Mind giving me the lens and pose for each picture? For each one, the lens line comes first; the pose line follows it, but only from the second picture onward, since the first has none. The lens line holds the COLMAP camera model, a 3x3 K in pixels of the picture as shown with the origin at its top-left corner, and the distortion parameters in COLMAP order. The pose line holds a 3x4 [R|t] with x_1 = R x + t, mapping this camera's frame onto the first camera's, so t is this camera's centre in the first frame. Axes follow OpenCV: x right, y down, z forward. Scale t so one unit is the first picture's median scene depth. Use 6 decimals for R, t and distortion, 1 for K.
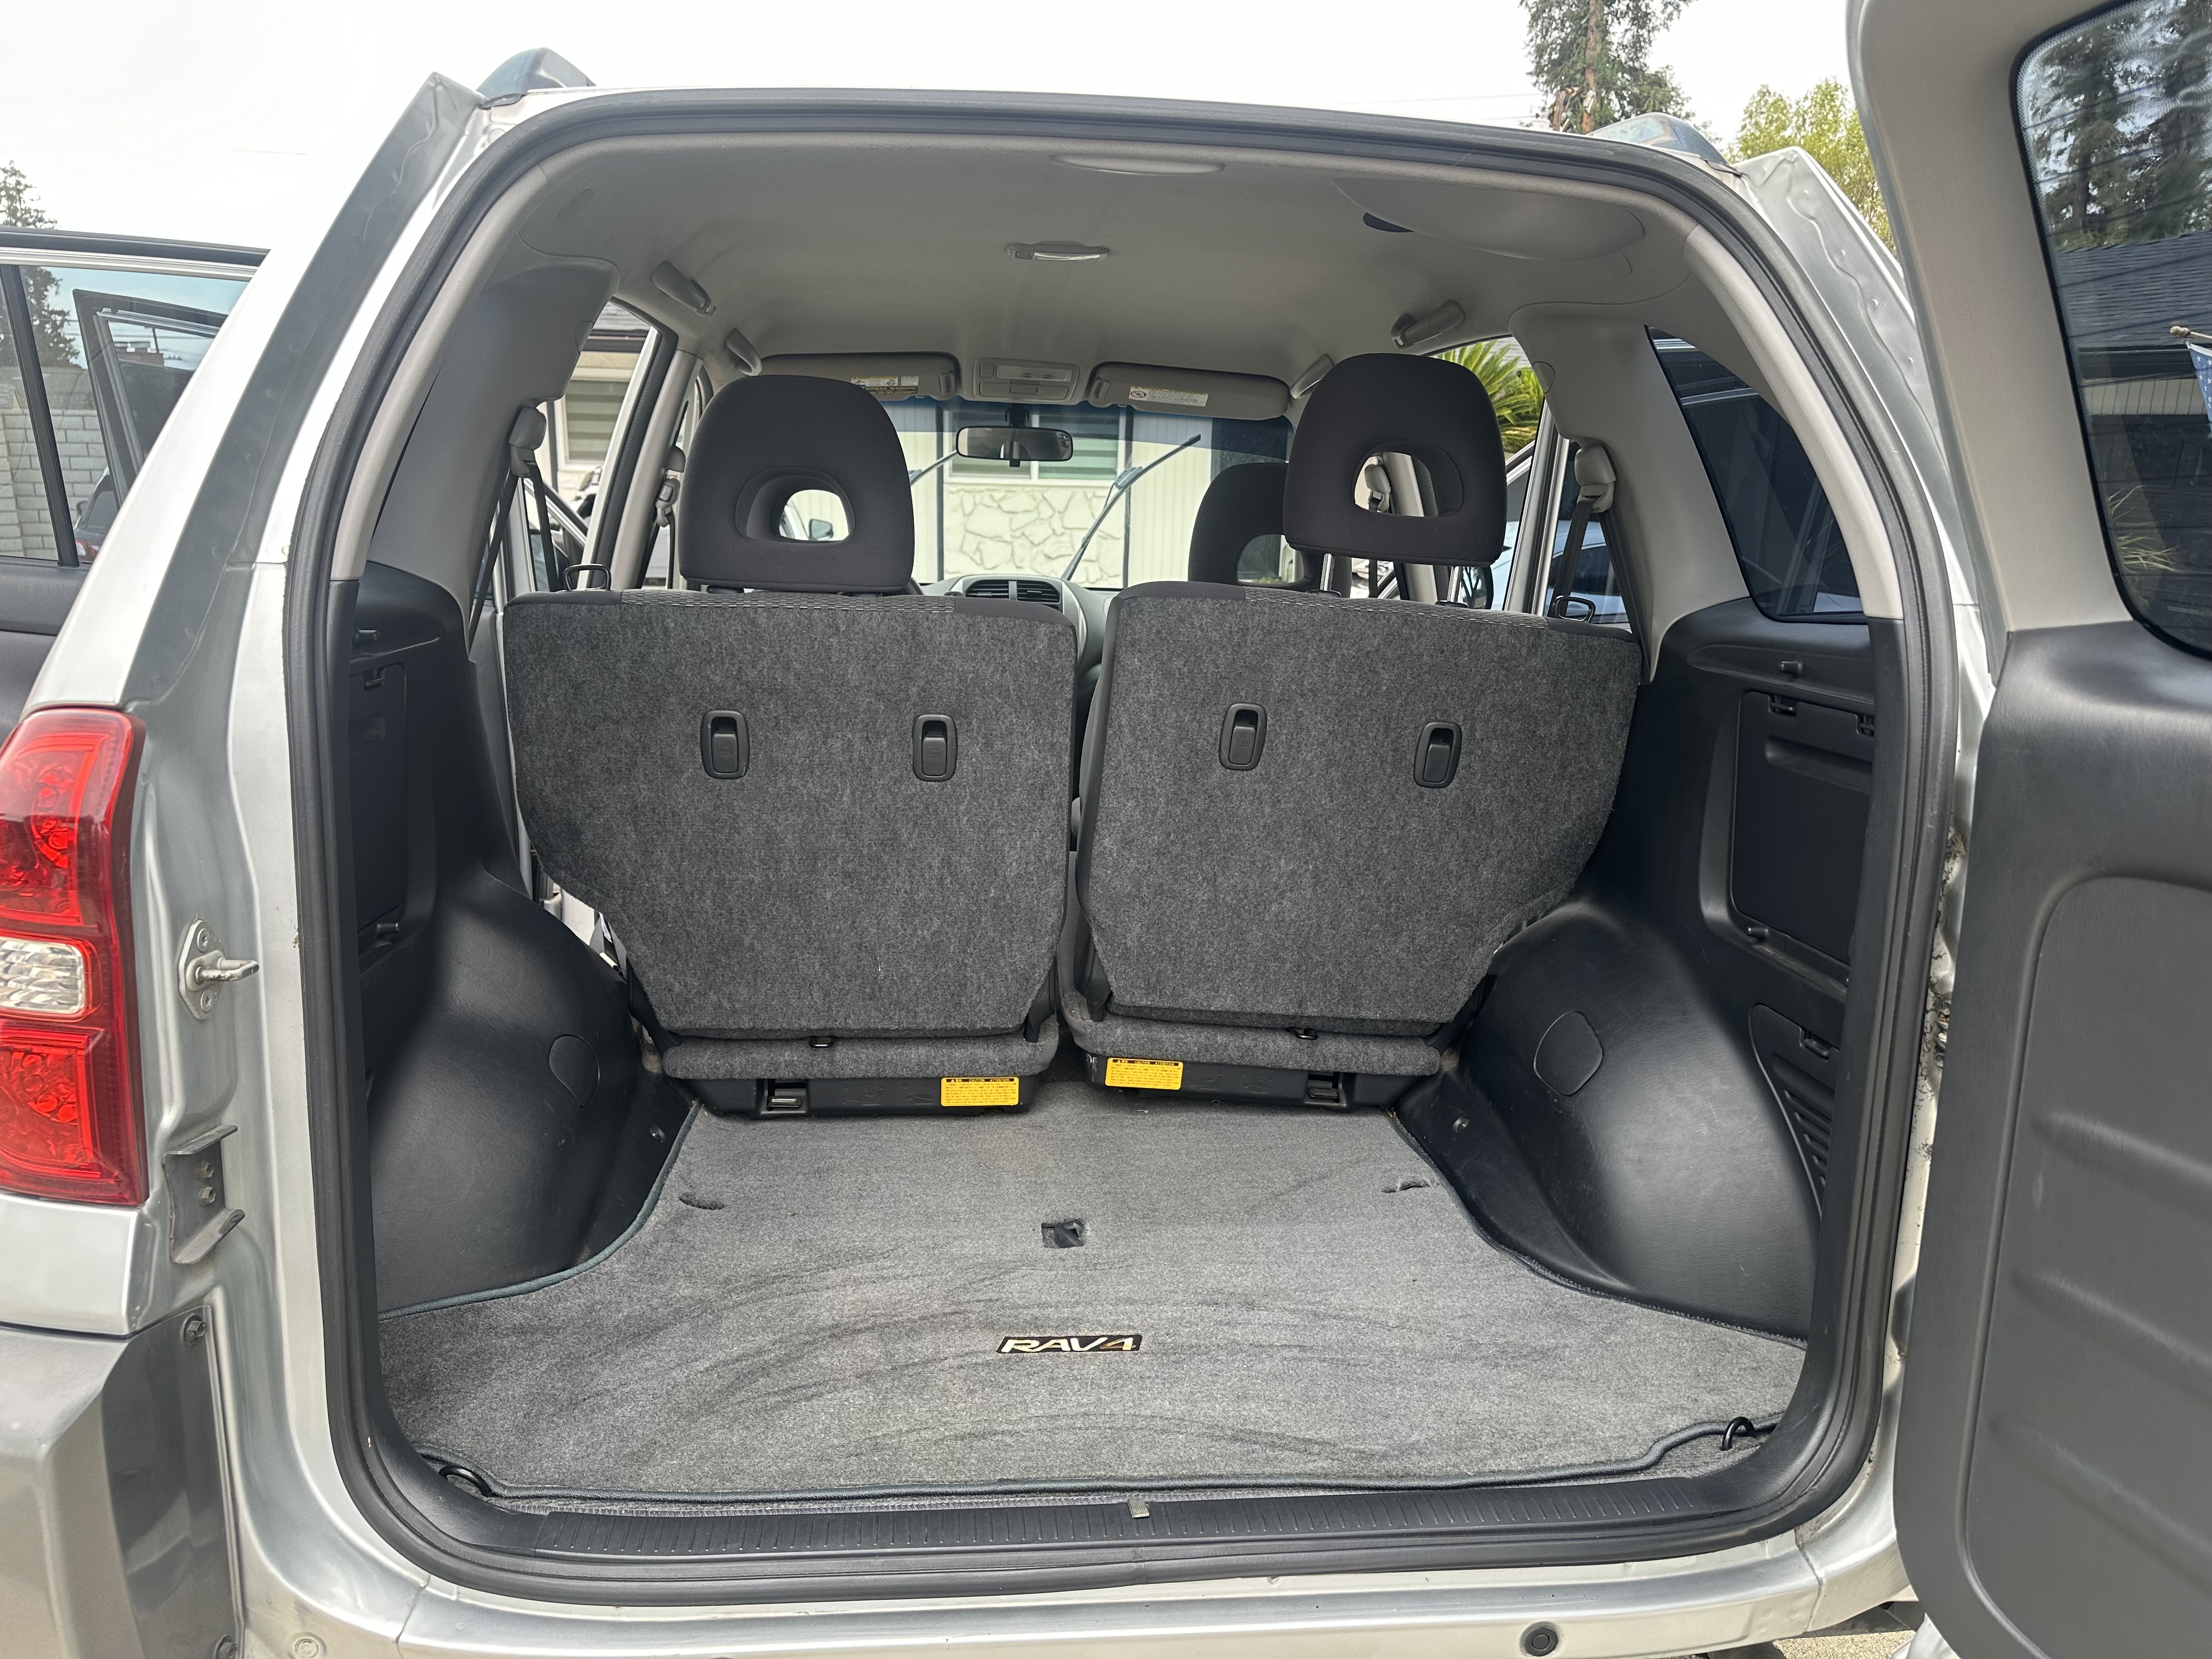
lens RADIAL K [[1581.6, 0, 1124.7], [0, 1581.6, 841.4], [0, 0, 1]] dist [0.005494, -0.003586]
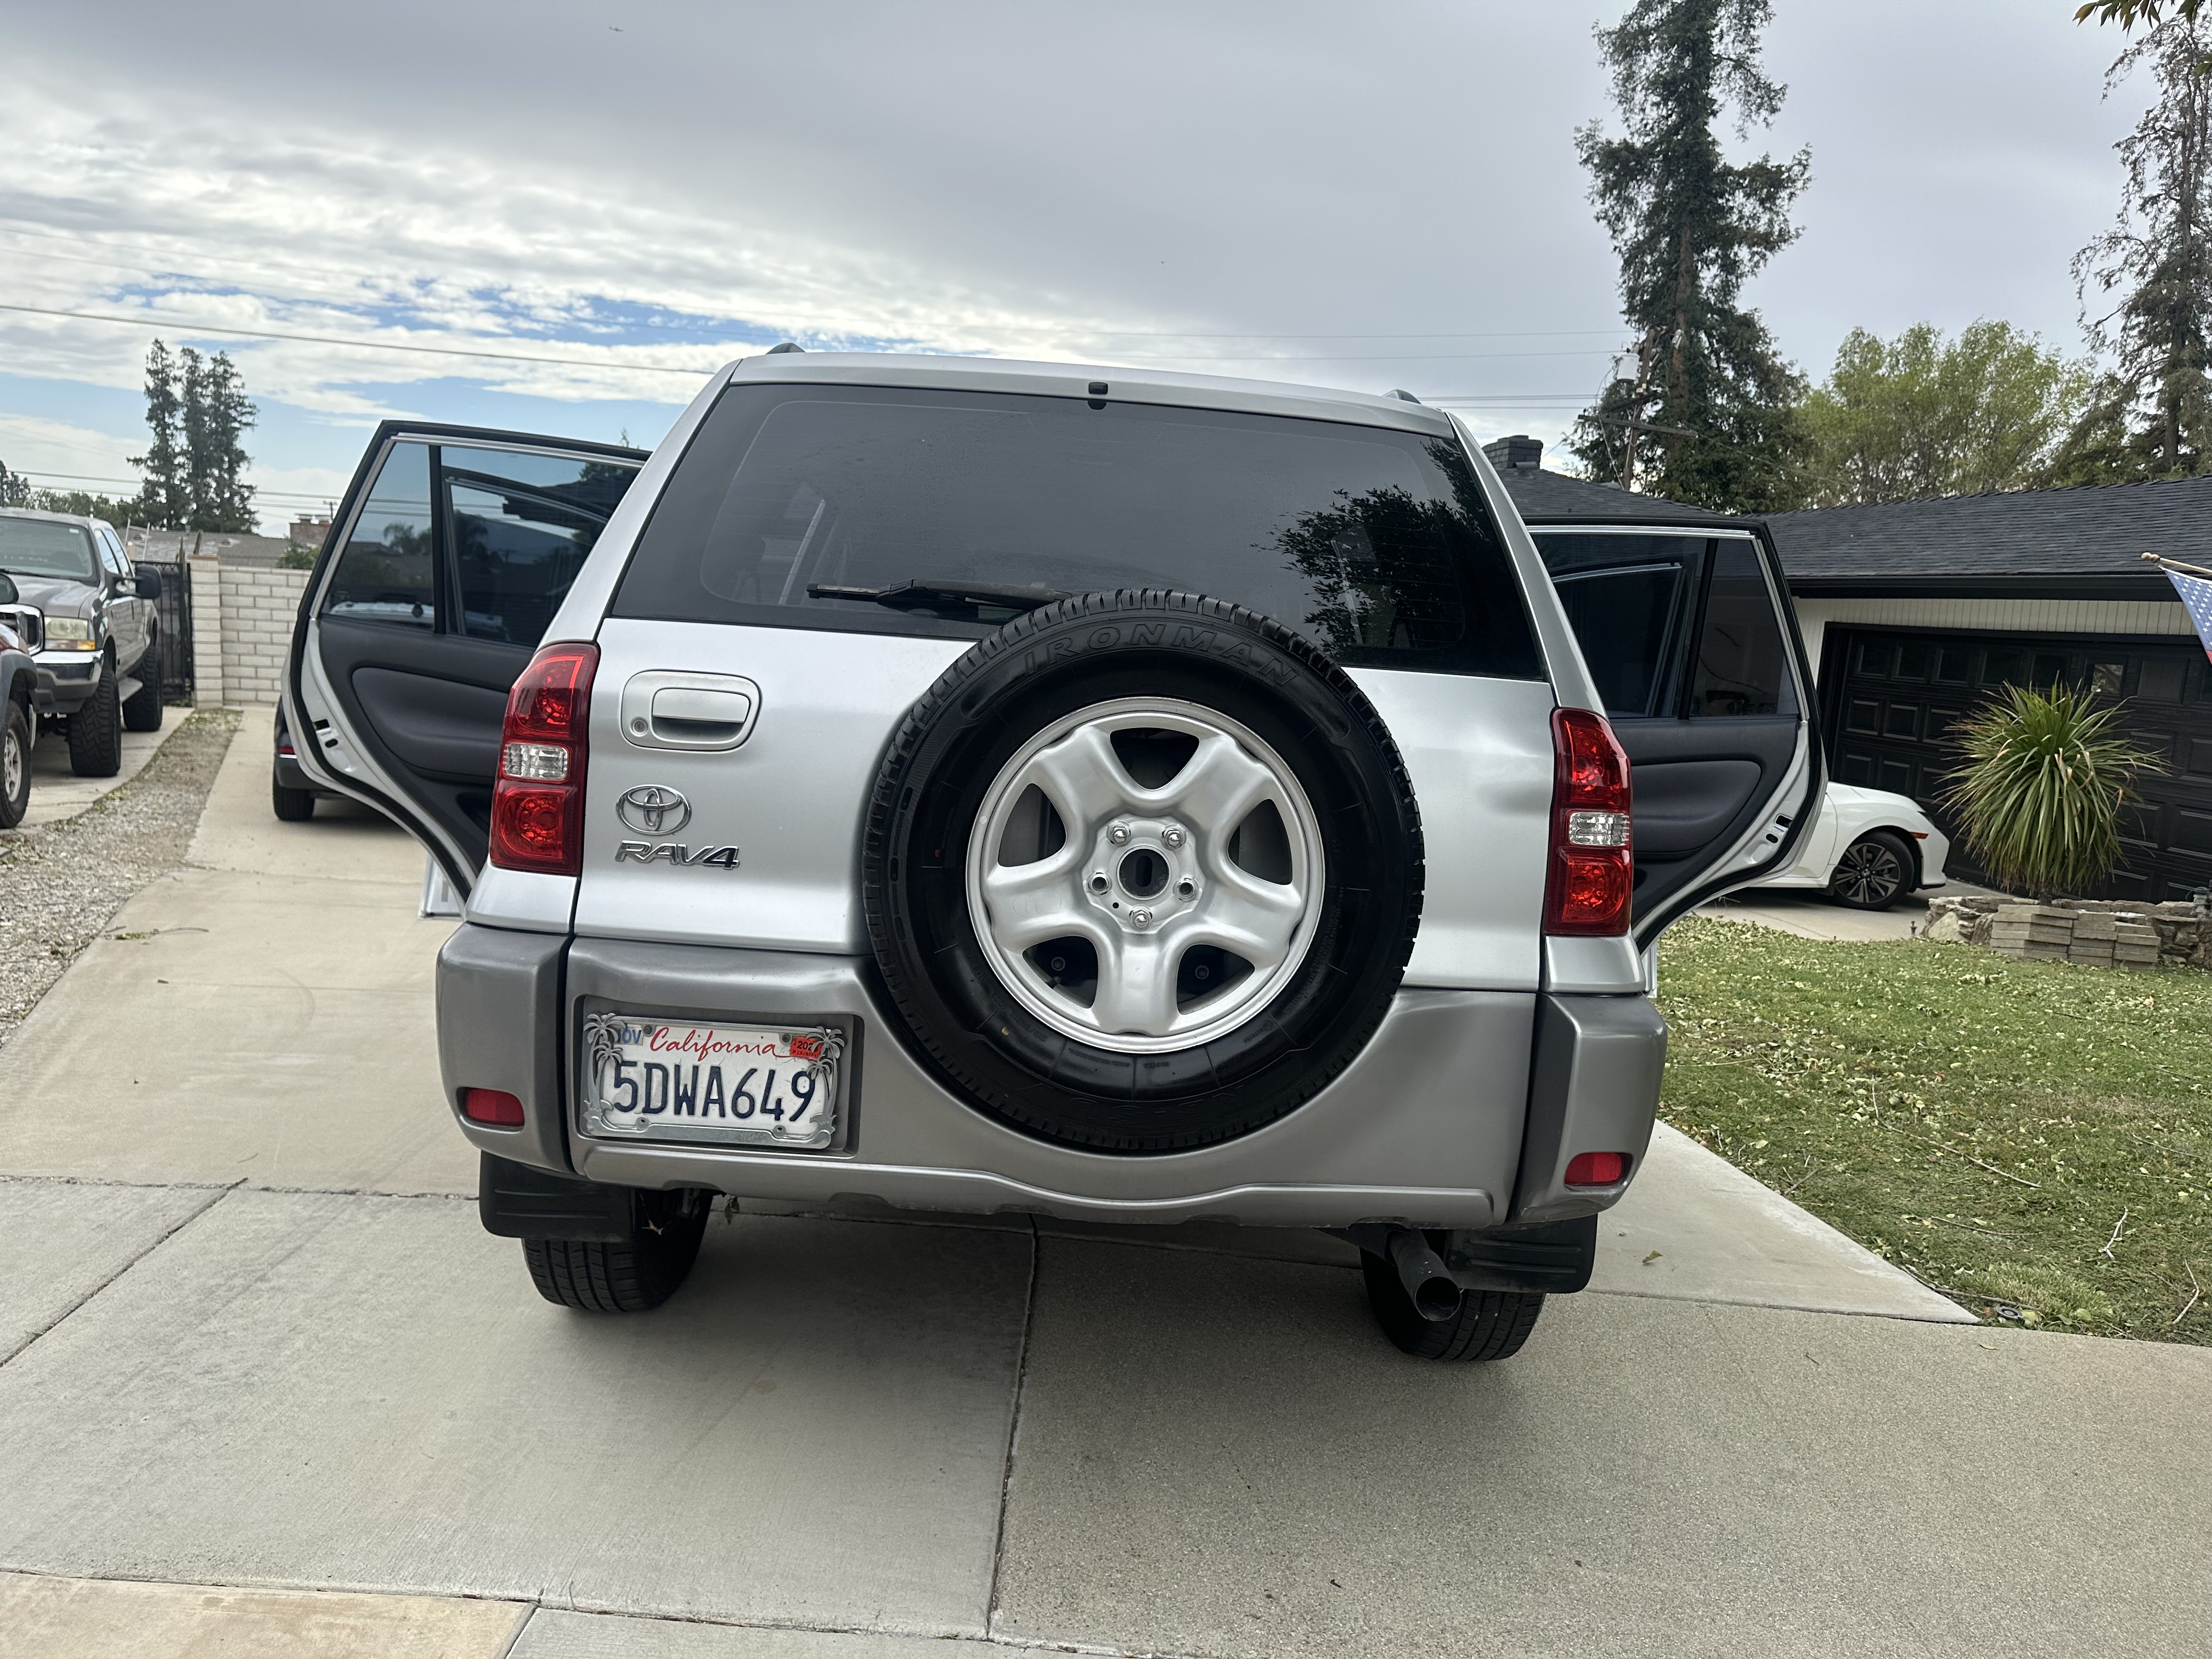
lens RADIAL K [[1589.4, 0, 1120.0], [0, 1589.4, 821.7], [0, 0, 1]] dist [0.015780, -0.003677]
pose [[0.996816, 0.044734, -0.065999, 0.006516], [-0.053143, 0.989863, -0.131707, 0.010671], [0.059438, 0.134795, 0.989089, -0.028902]]
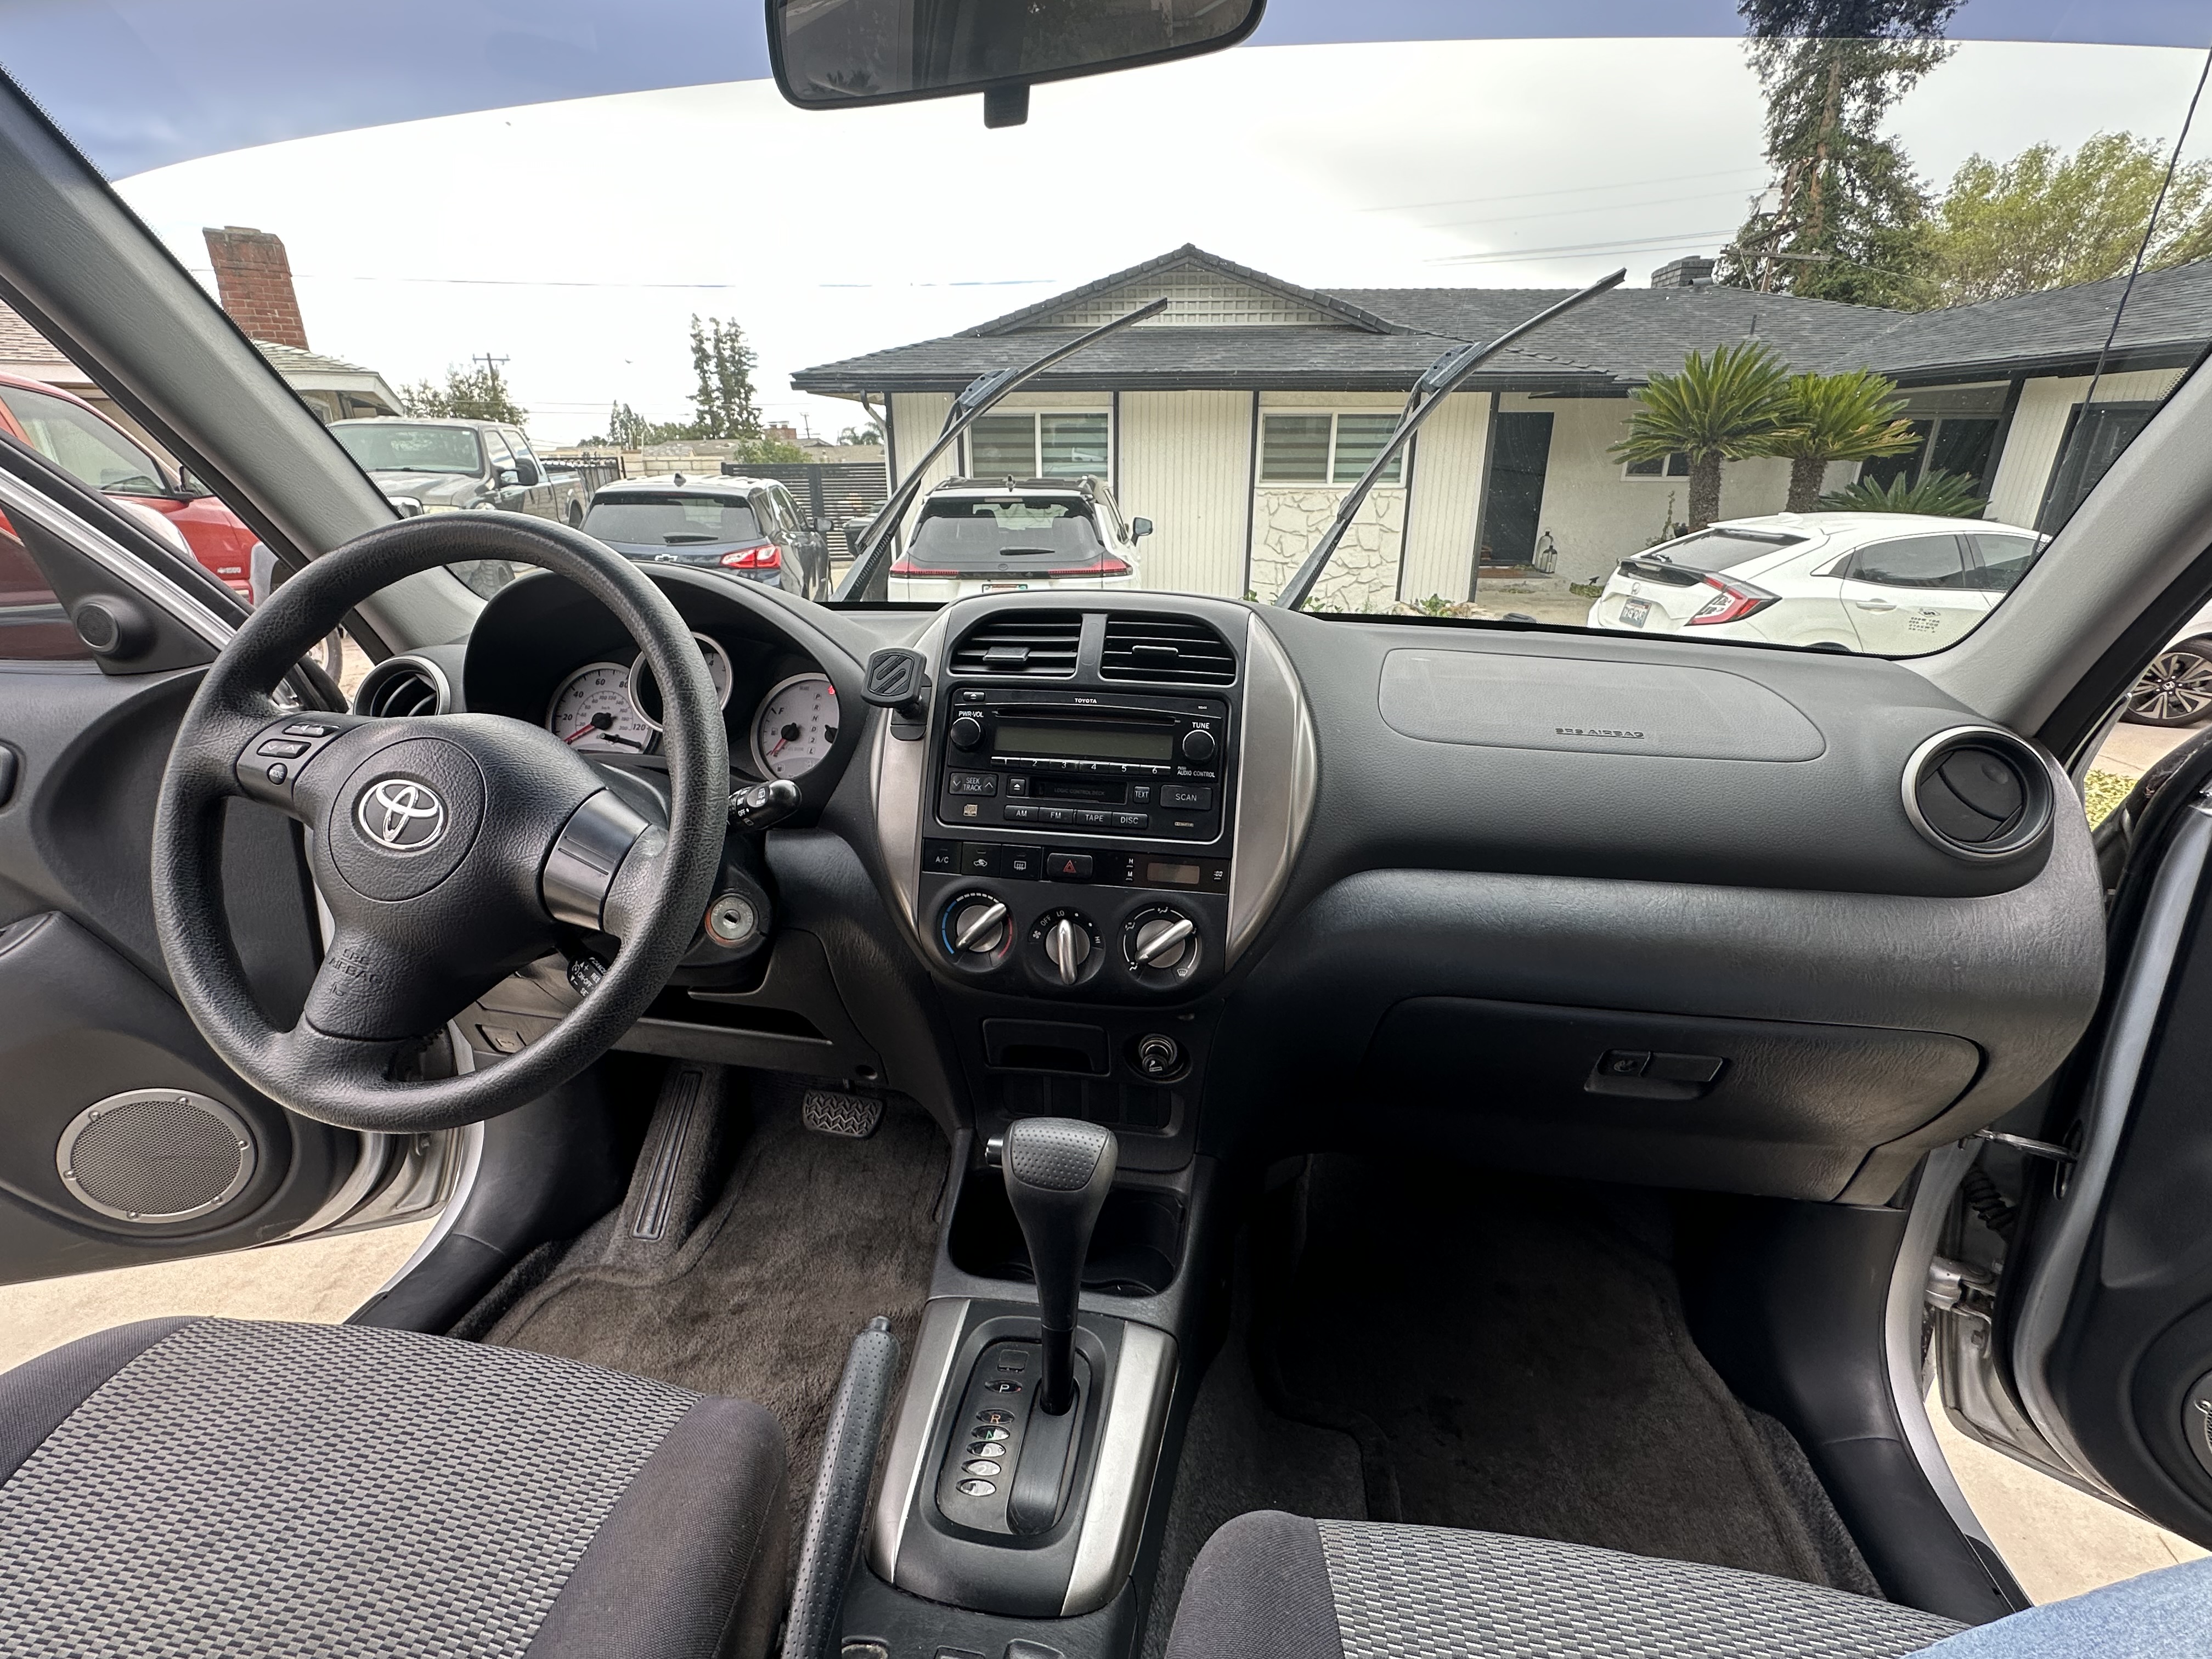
lens RADIAL K [[1004.4, 0, 1106.0], [0, 1004.4, 829.5], [0, 0, 1]] dist [-0.002892, -0.000584]
pose [[0.963204, 0.068717, -0.259839, 0.000526], [-0.045012, 0.994353, 0.096109, -0.013377], [0.264976, -0.080876, 0.960857, 0.072861]]
